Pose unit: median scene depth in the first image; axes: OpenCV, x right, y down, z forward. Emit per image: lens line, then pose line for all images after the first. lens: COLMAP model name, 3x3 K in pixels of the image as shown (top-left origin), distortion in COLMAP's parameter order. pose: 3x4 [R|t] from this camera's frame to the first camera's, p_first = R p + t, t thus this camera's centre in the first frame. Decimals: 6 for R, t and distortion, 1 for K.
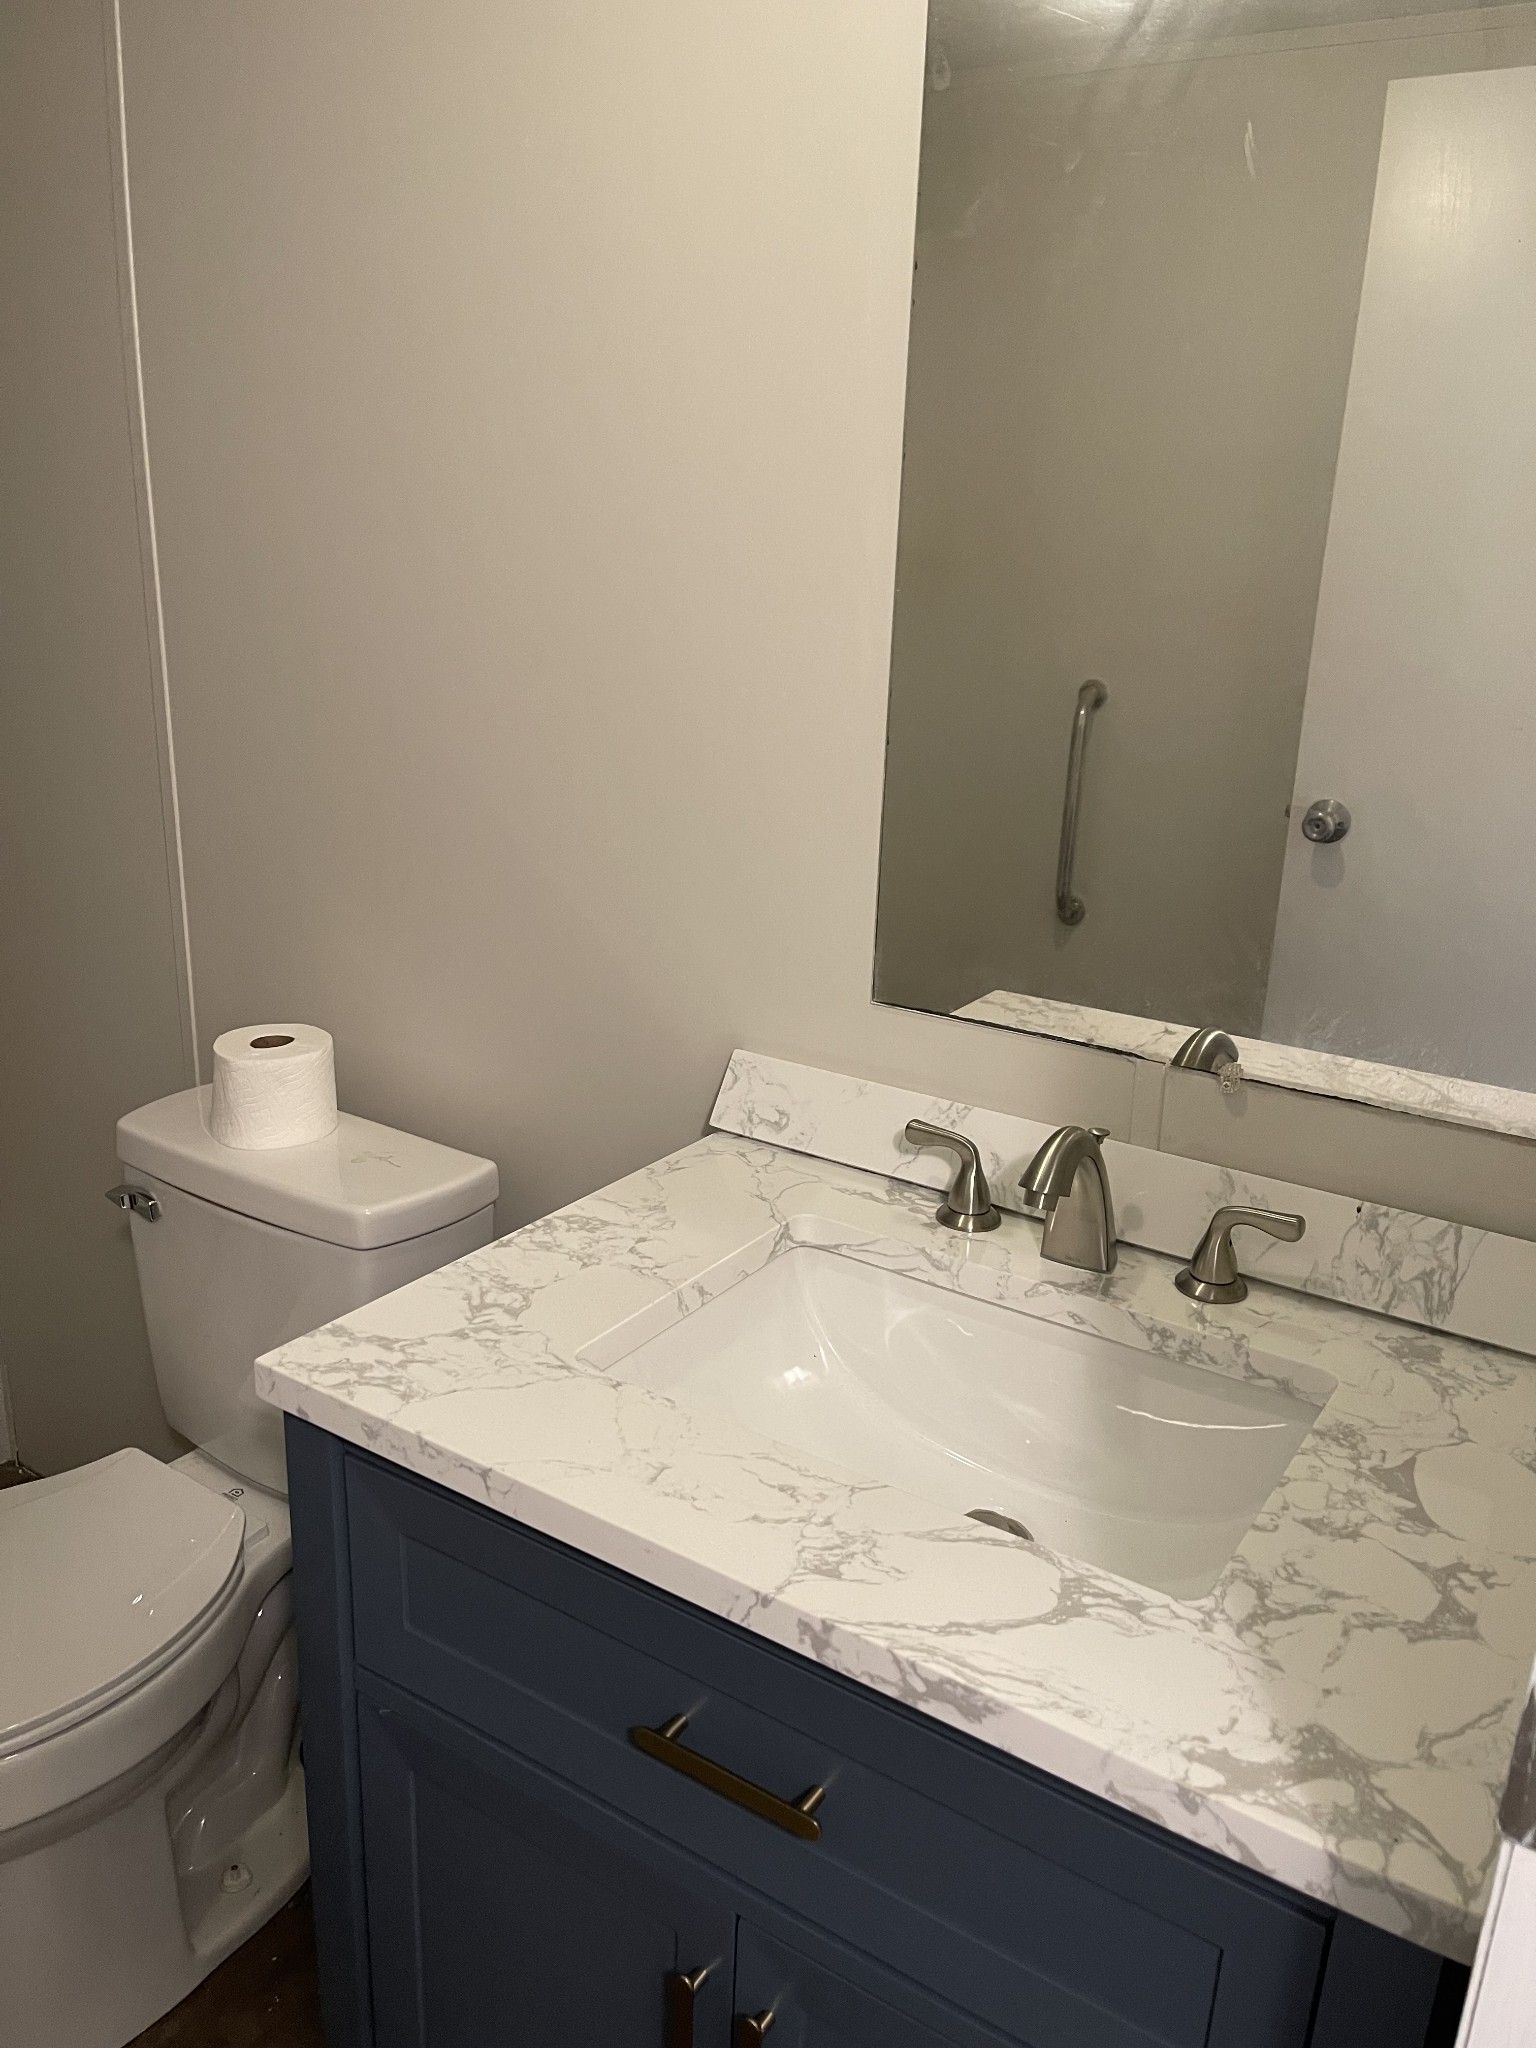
lens RADIAL K [[1555.8, 0, 755.5], [0, 1555.8, 1022.1], [0, 0, 1]] dist [0.059154, -0.059260]
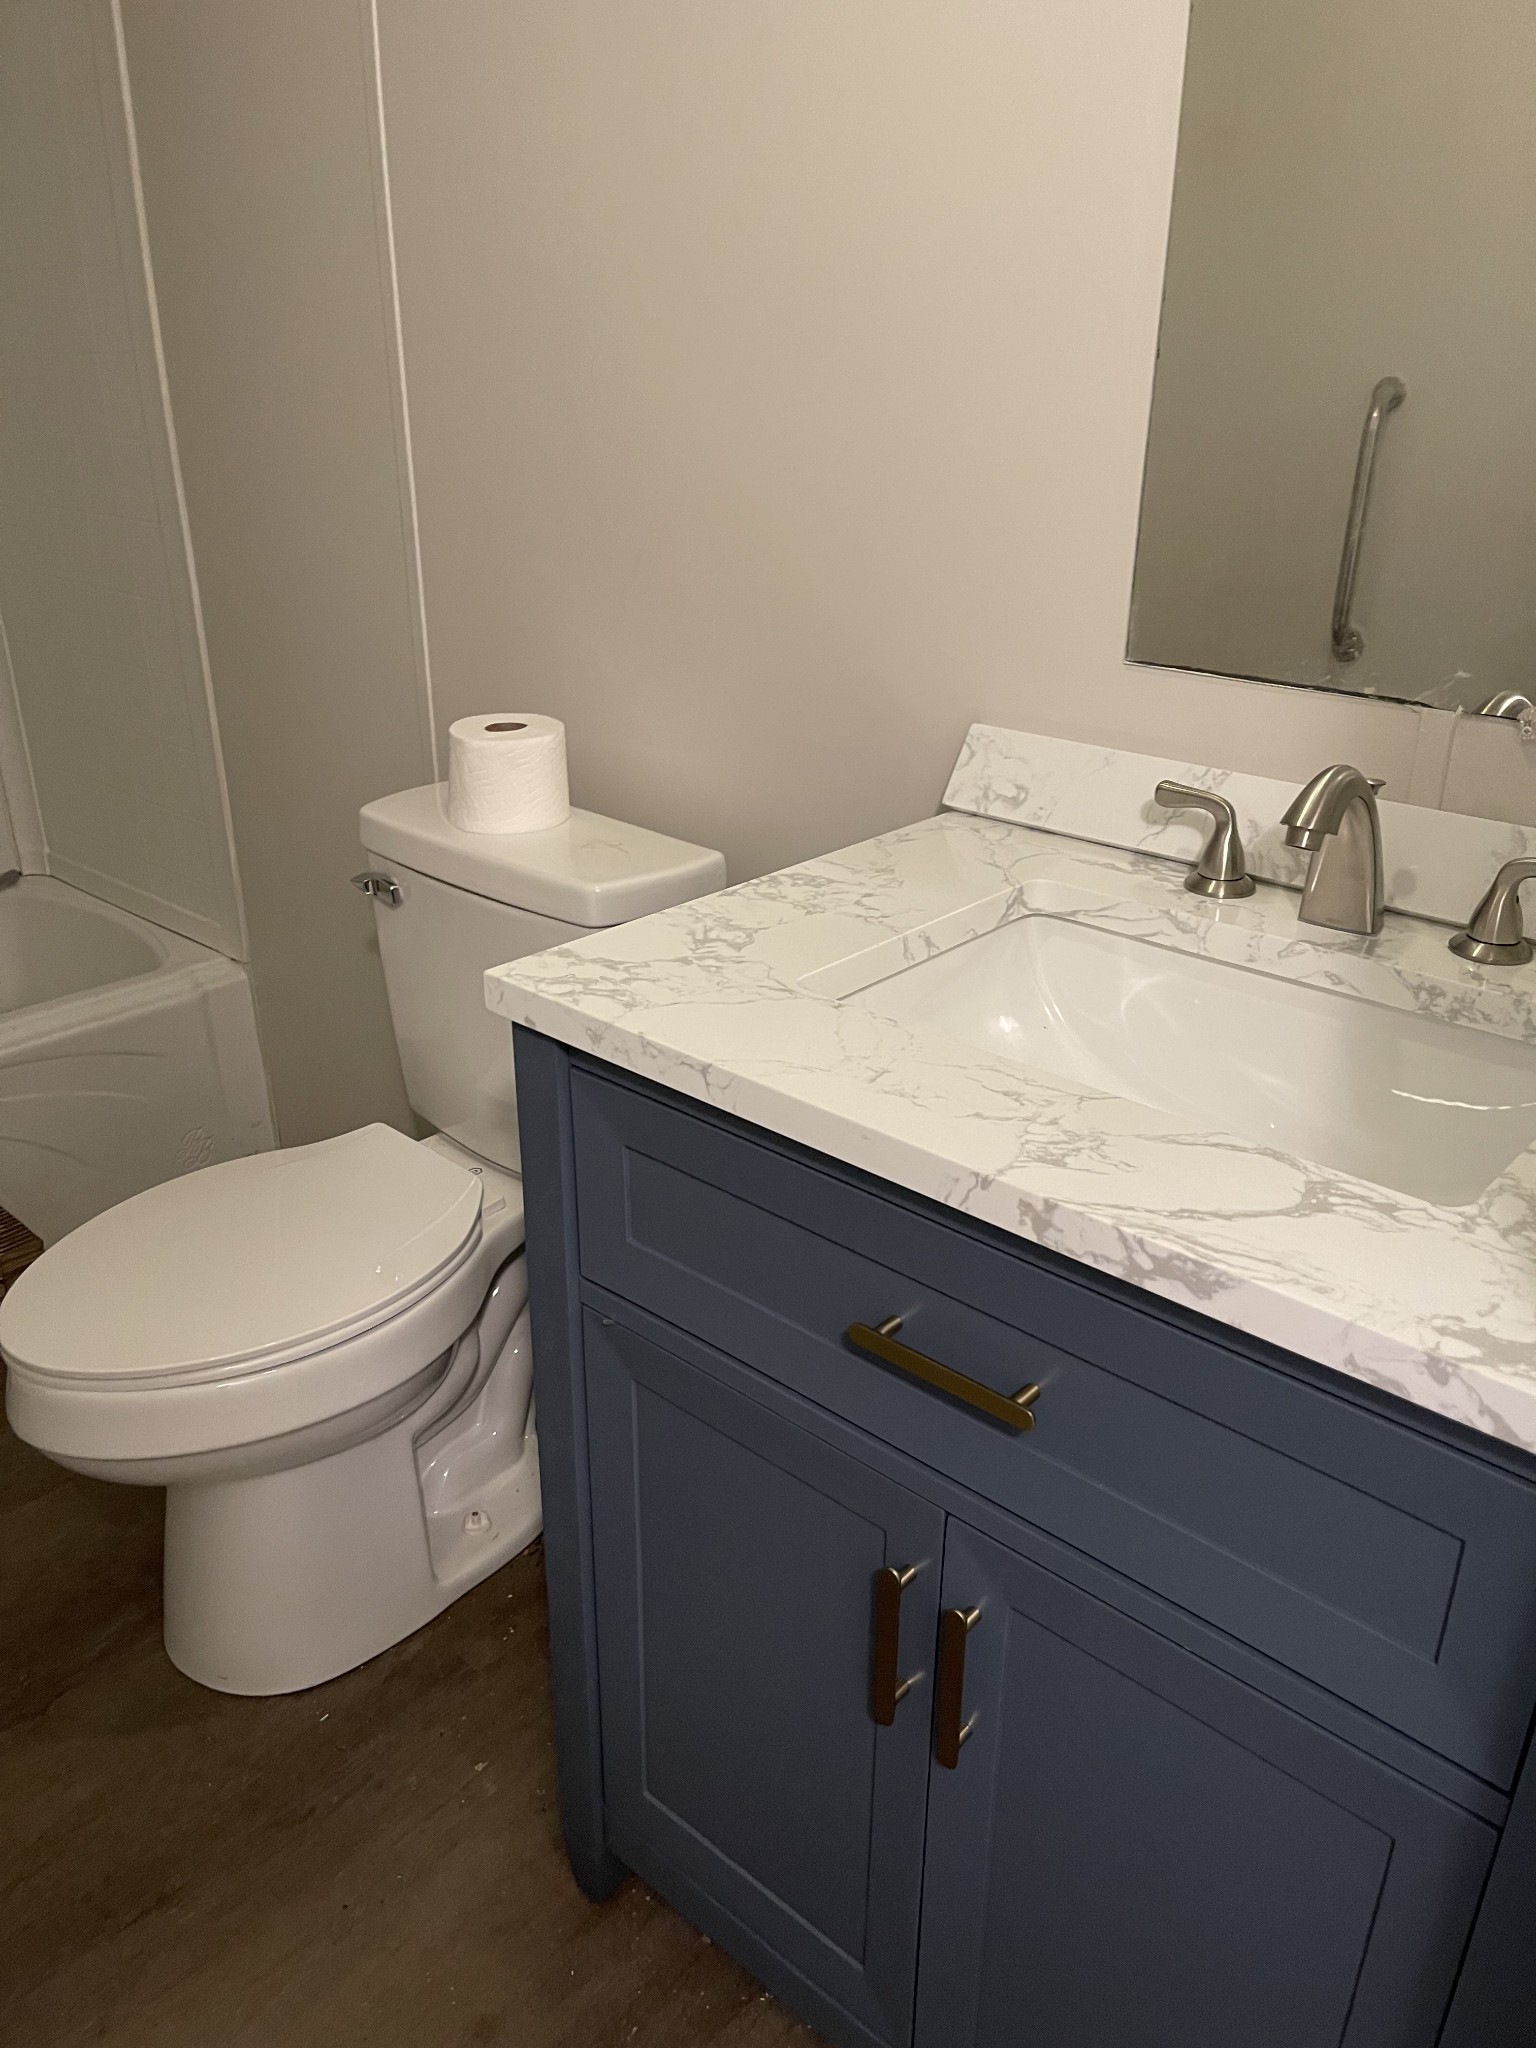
lens RADIAL K [[1555.8, 0, 755.3], [0, 1555.8, 1038.1], [0, 0, 1]] dist [0.059154, -0.059260]
pose [[0.988677, 0.036210, -0.145624, 0.001686], [-0.019146, 0.992957, 0.116922, 0.122267], [0.148832, -0.112810, 0.982407, 0.028237]]
